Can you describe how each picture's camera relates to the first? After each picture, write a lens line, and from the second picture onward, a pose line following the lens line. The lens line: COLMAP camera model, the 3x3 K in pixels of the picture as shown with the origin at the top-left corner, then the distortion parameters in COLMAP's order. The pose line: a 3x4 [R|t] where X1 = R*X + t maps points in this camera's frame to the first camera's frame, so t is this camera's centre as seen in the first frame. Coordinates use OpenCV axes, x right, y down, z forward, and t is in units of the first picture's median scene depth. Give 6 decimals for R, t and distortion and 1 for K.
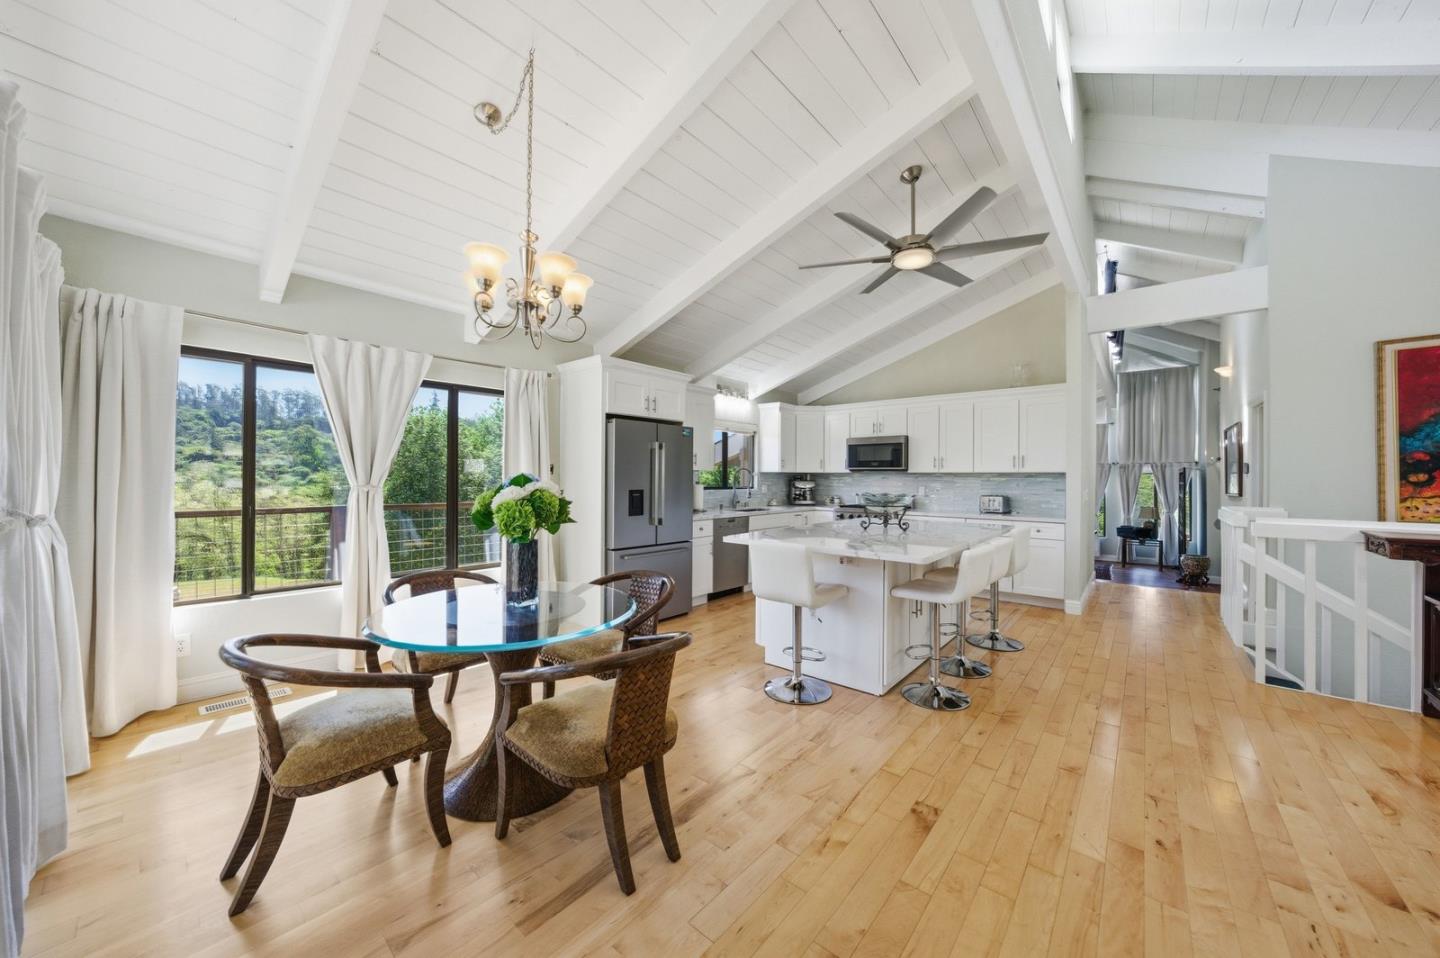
lens RADIAL K [[506.3, 0, 720.0], [0, 506.3, 479.0], [0, 0, 1]] dist [-0.000620, -0.000067]
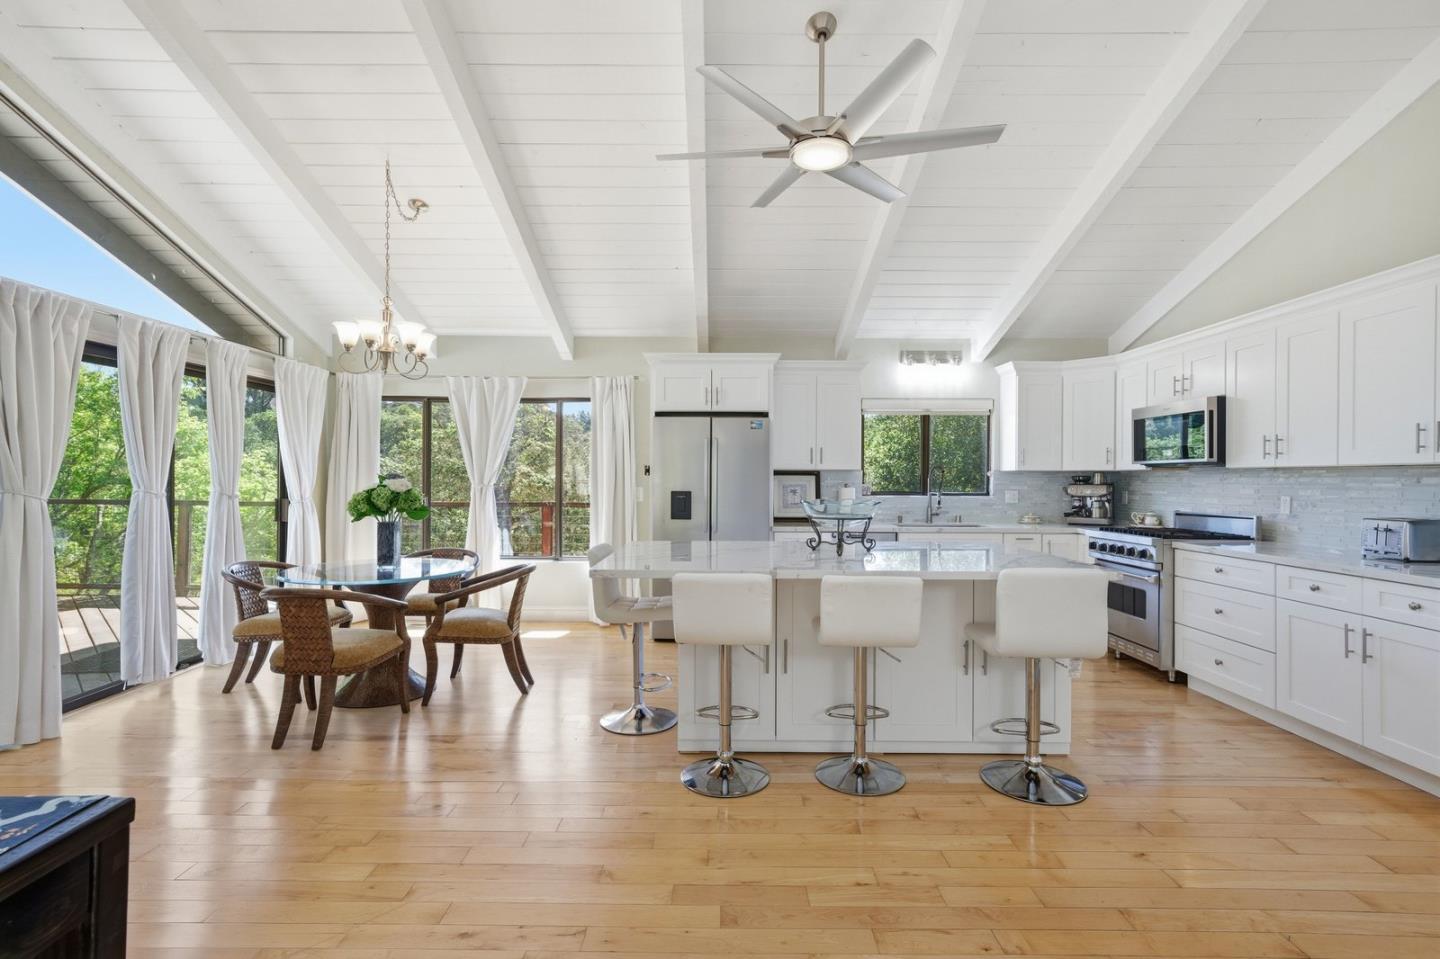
lens RADIAL K [[678.0, 0, 720.0], [0, 678.0, 479.5], [0, 0, 1]] dist [-0.000189, -0.000034]
pose [[0.641469, 0.000517, -0.767149, 0.824068], [-0.005085, 0.999981, -0.003578, 0.004012], [0.767132, 0.006196, 0.641459, 0.264854]]
